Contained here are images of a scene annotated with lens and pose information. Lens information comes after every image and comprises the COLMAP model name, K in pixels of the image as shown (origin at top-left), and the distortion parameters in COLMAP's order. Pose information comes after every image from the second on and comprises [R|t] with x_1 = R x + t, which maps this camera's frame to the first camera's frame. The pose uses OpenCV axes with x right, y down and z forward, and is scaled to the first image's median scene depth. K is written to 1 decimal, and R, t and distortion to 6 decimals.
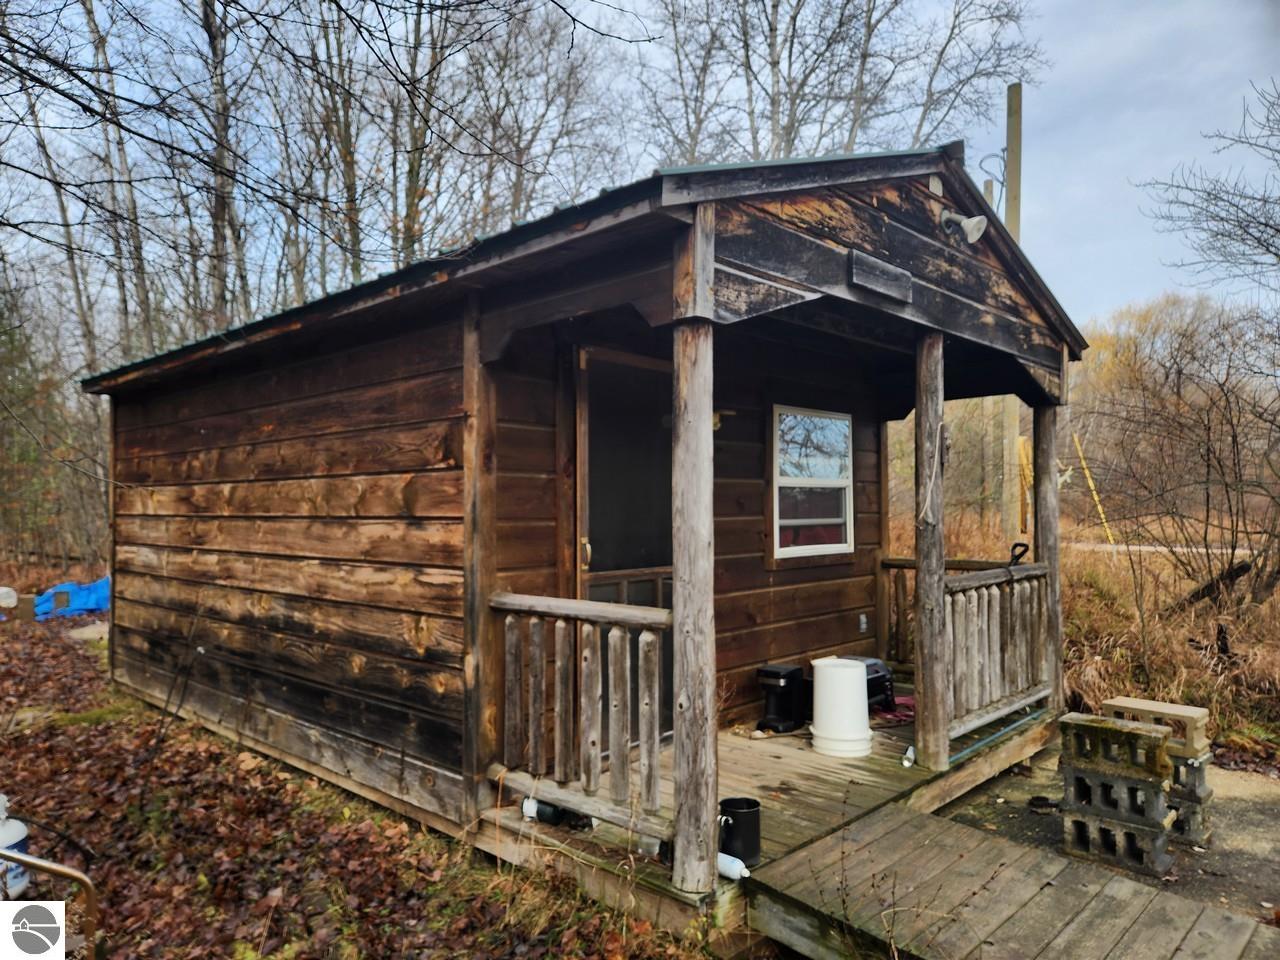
lens RADIAL K [[875.4, 0, 640.0], [0, 875.4, 480.0], [0, 0, 1]] dist [-0.004679, -0.005435]
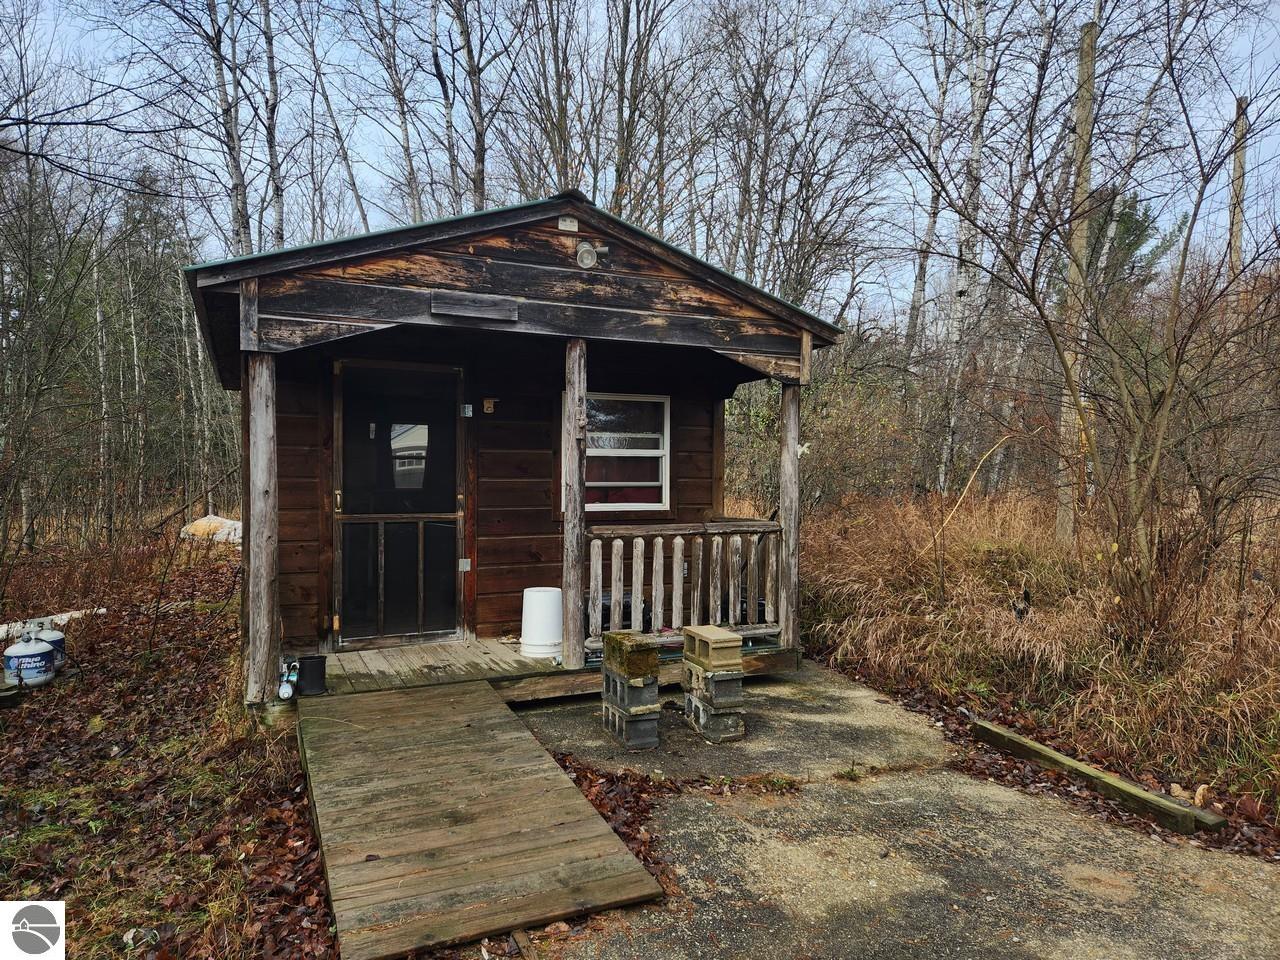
lens RADIAL K [[858.5, 0, 640.0], [0, 858.5, 480.0], [0, 0, 1]] dist [0.059971, -0.000428]
pose [[0.936970, 0.013190, -0.349162, 0.980304], [-0.000380, 0.999325, 0.036731, -0.004169], [0.349411, -0.034283, 0.936342, -0.196792]]
